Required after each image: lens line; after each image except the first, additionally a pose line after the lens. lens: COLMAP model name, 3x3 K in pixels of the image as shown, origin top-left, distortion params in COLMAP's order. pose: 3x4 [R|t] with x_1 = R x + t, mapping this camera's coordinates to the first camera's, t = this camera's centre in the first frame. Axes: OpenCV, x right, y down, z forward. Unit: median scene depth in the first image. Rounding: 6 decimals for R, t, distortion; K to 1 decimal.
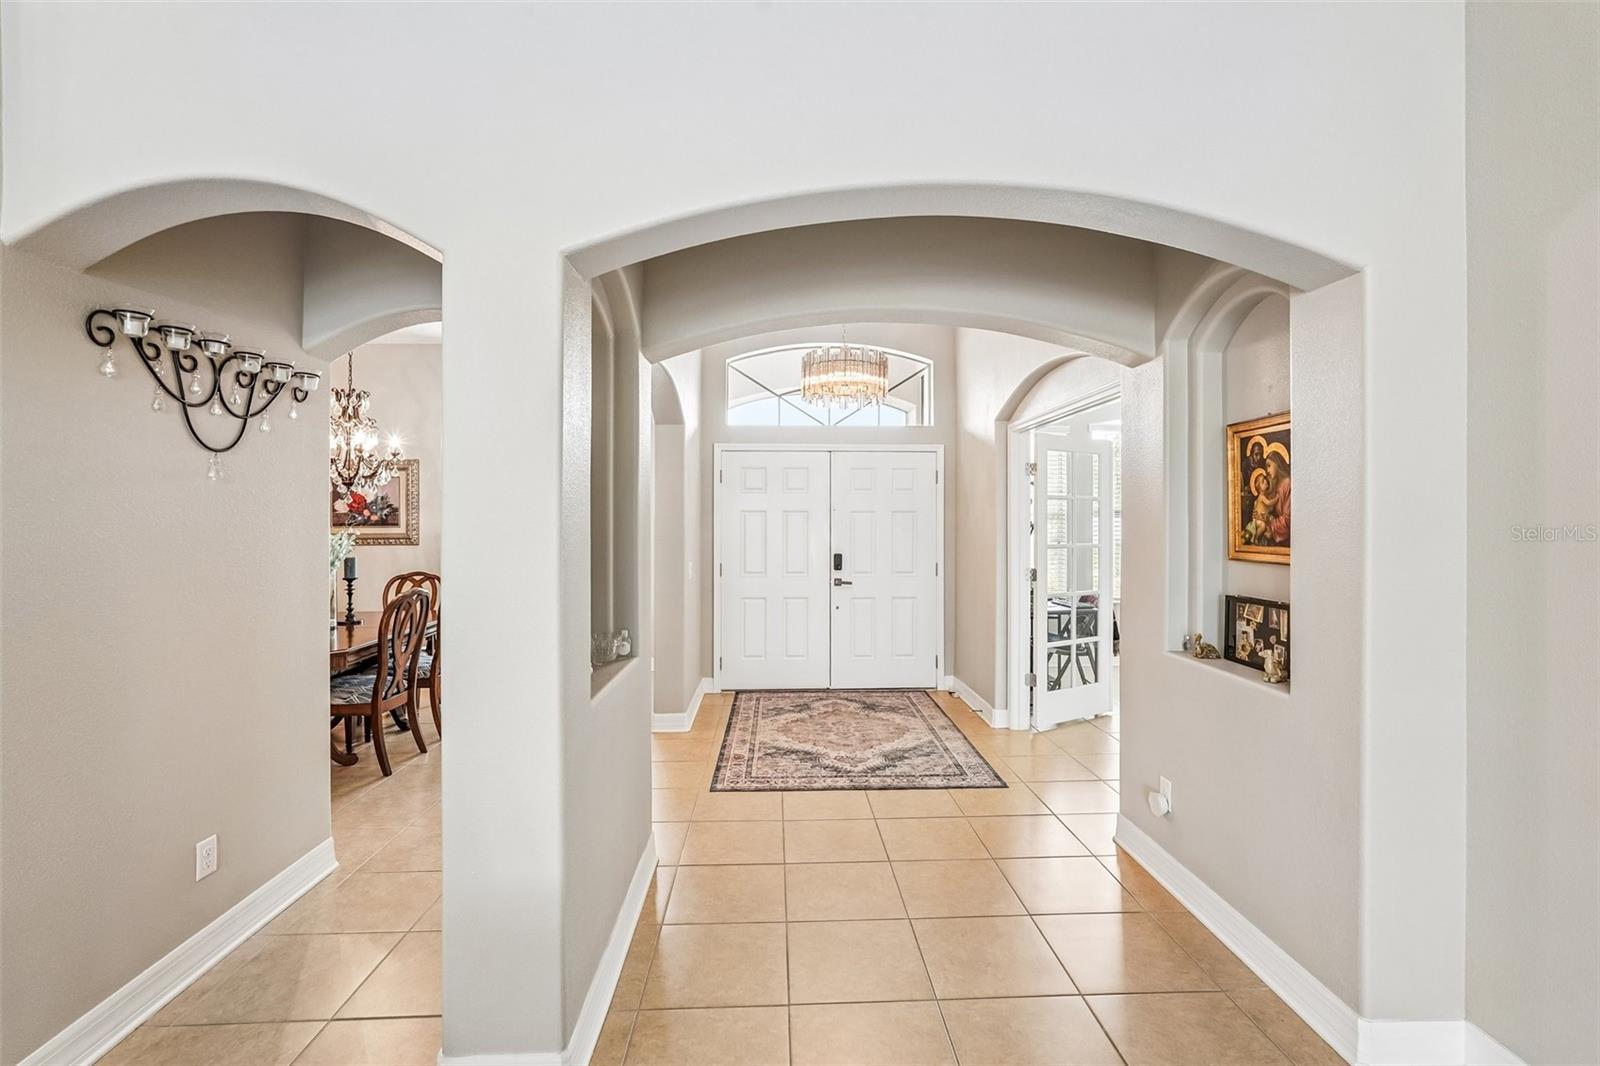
lens RADIAL K [[717.6, 0, 806.0], [0, 717.6, 521.8], [0, 0, 1]] dist [0.001589, 0.000467]
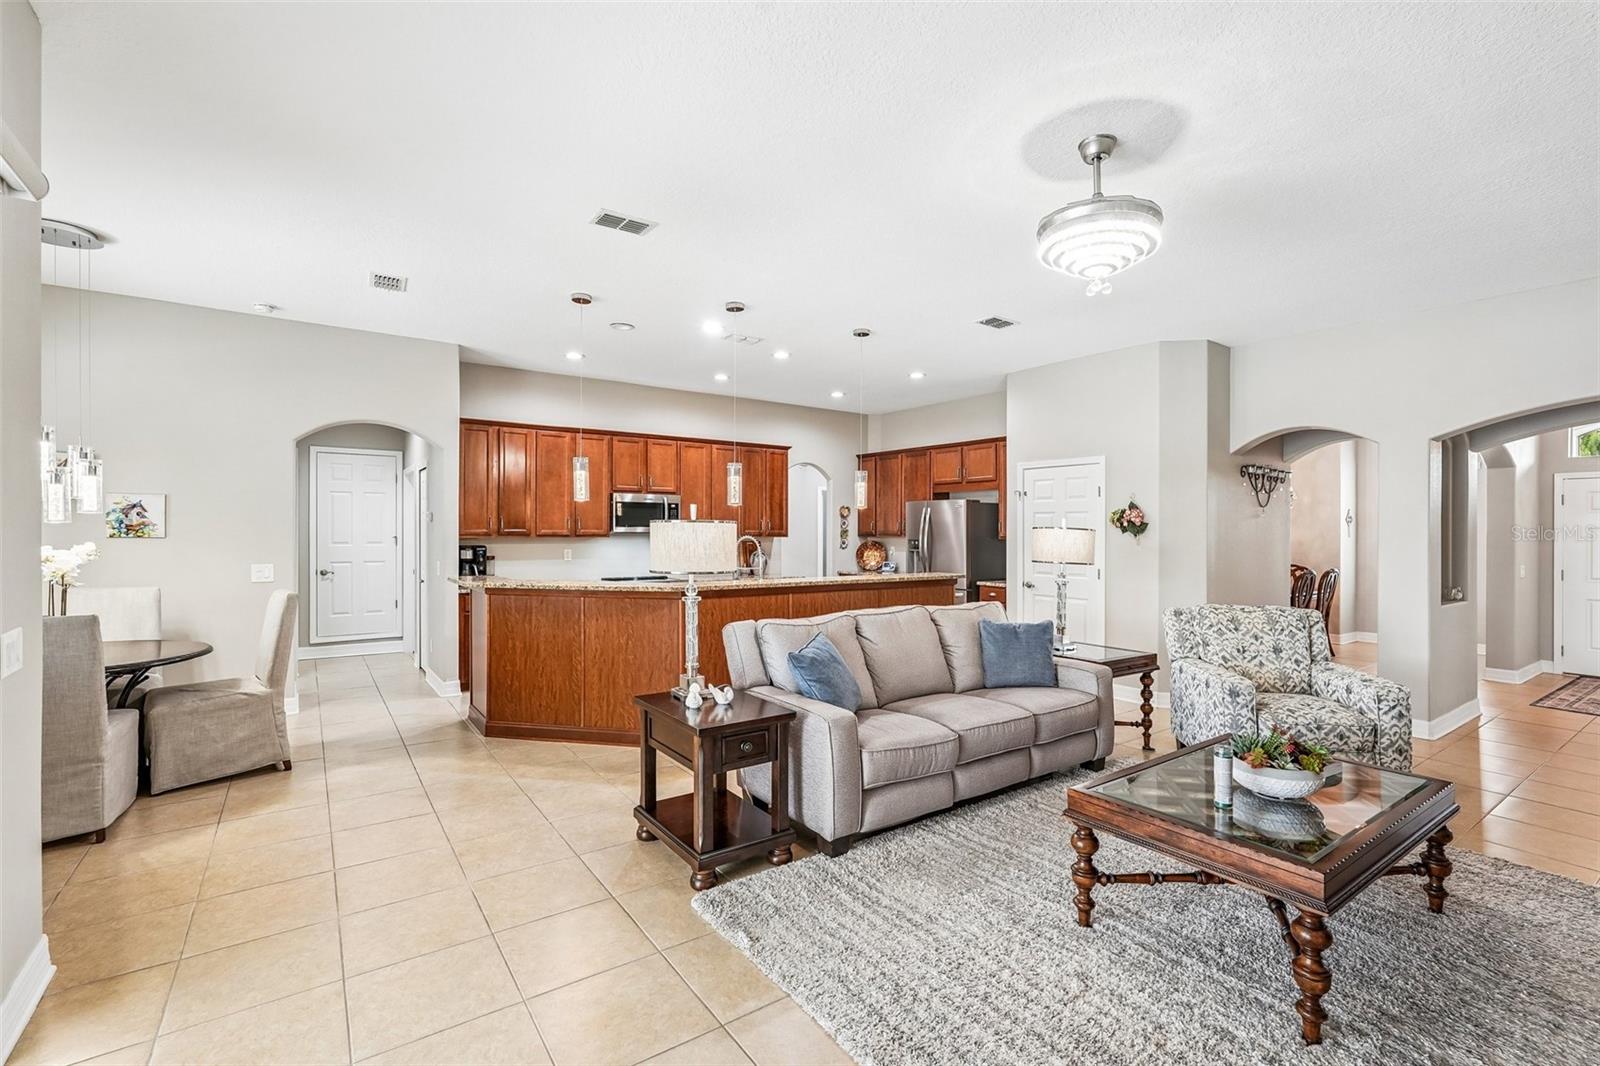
lens RADIAL K [[710.5, 0, 805.6], [0, 710.5, 529.2], [0, 0, 1]] dist [-0.013994, 0.007632]
pose [[0.545126, 0.005008, -0.838339, 0.437807], [-0.009593, 0.999954, -0.000265, 0.003888], [0.838299, 0.008187, 0.545149, -1.734733]]
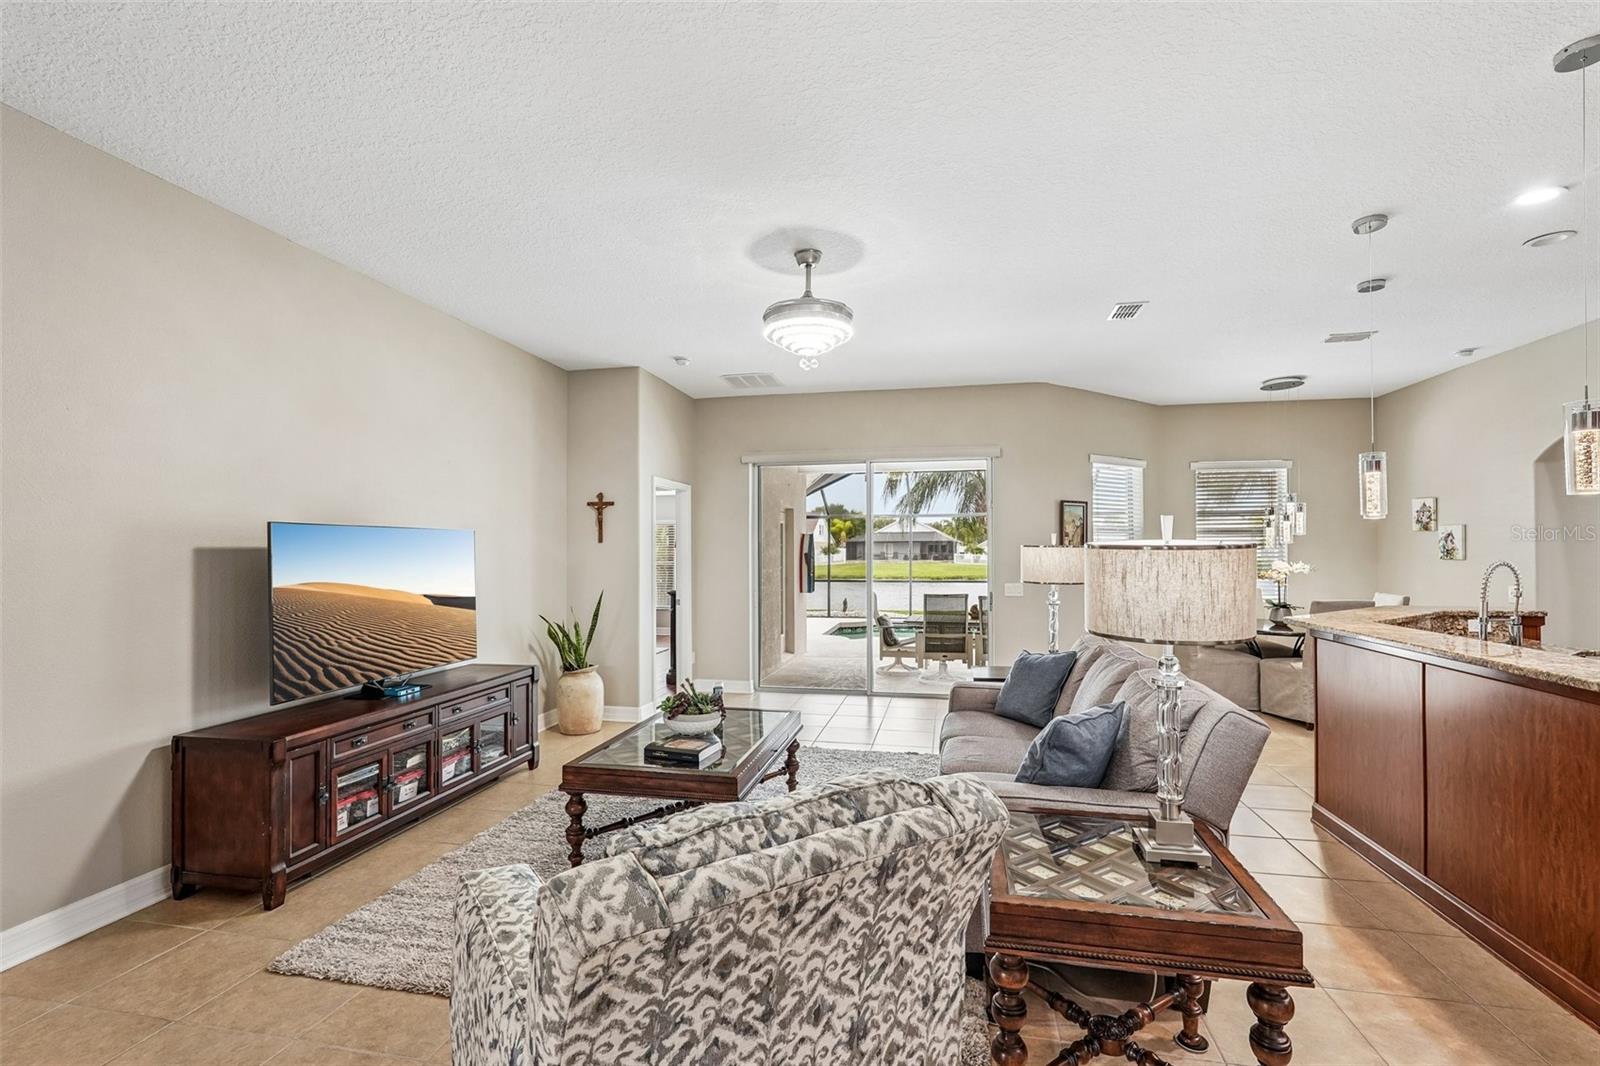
lens RADIAL K [[715.7, 0, 802.2], [0, 715.7, 537.3], [0, 0, 1]] dist [-0.016163, 0.008372]
pose [[-0.969802, 0.009906, 0.243694, -0.558615], [0.005072, 0.999778, -0.020453, 0.005233], [-0.243843, -0.018599, -0.969636, 0.617195]]
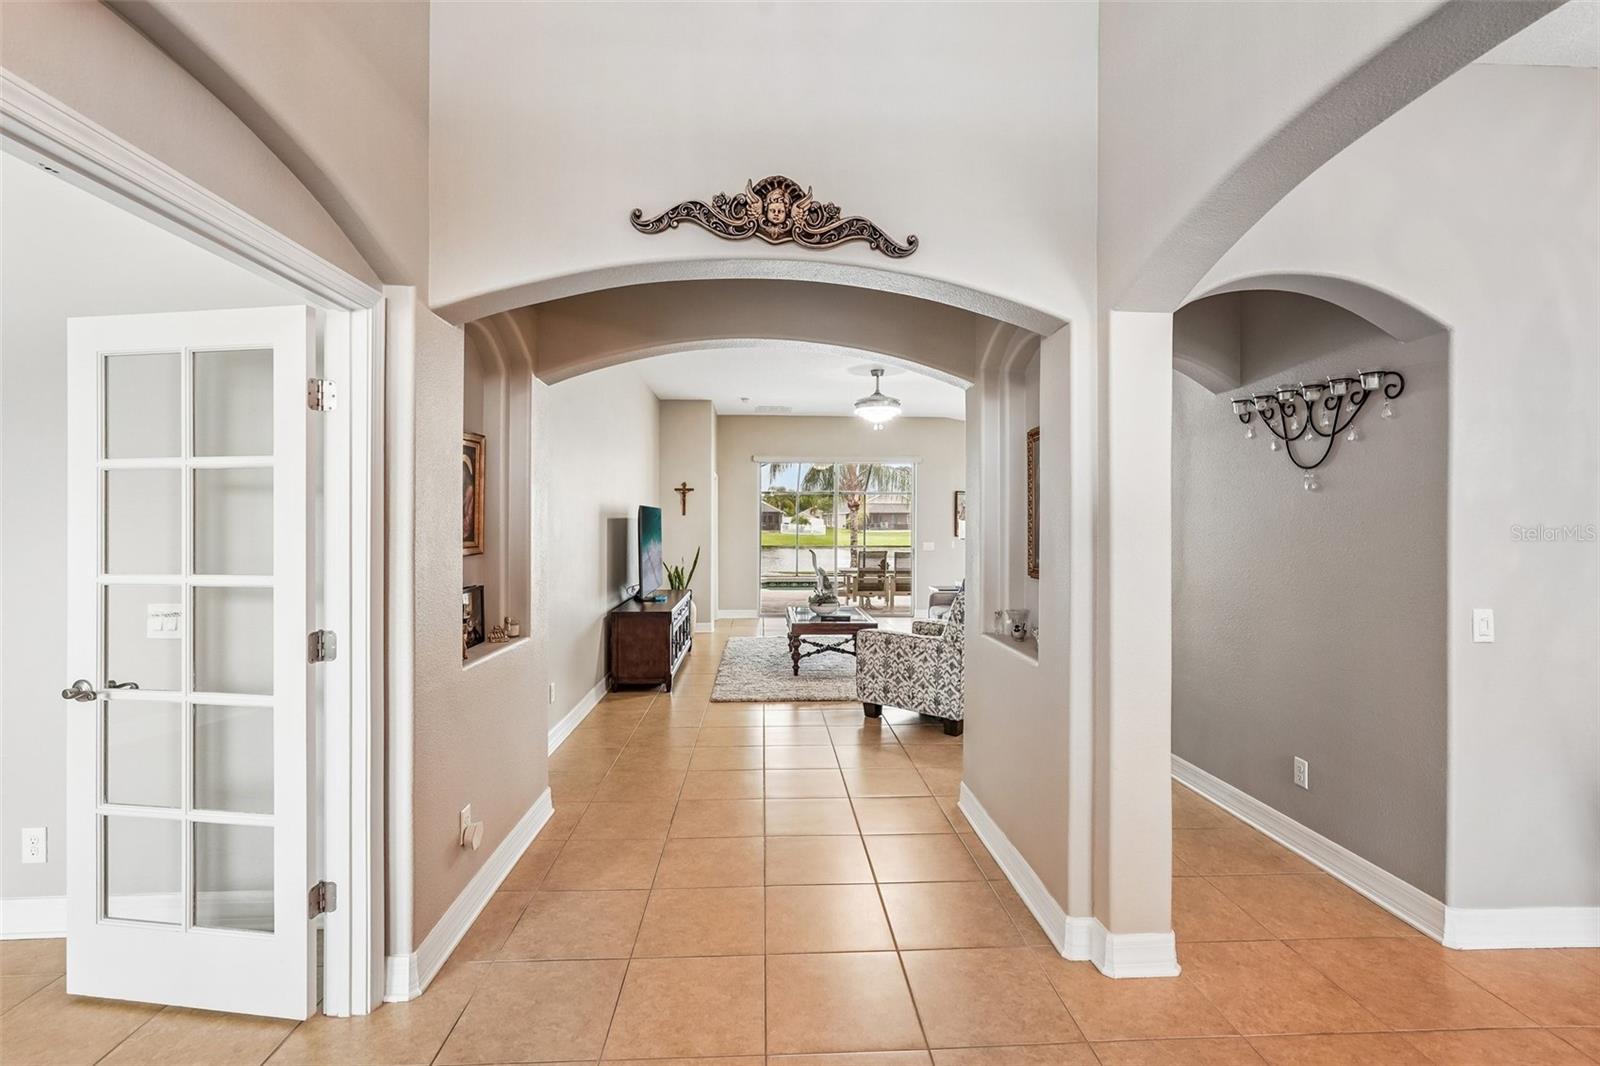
lens RADIAL K [[715.7, 0, 802.2], [0, 715.7, 537.3], [0, 0, 1]] dist [-0.016163, 0.008372]
pose [[-0.999932, -0.000402, -0.011633, 0.101094], [-0.000672, 0.999730, 0.023213, -0.002761], [0.011621, 0.023220, -0.999663, 2.060050]]
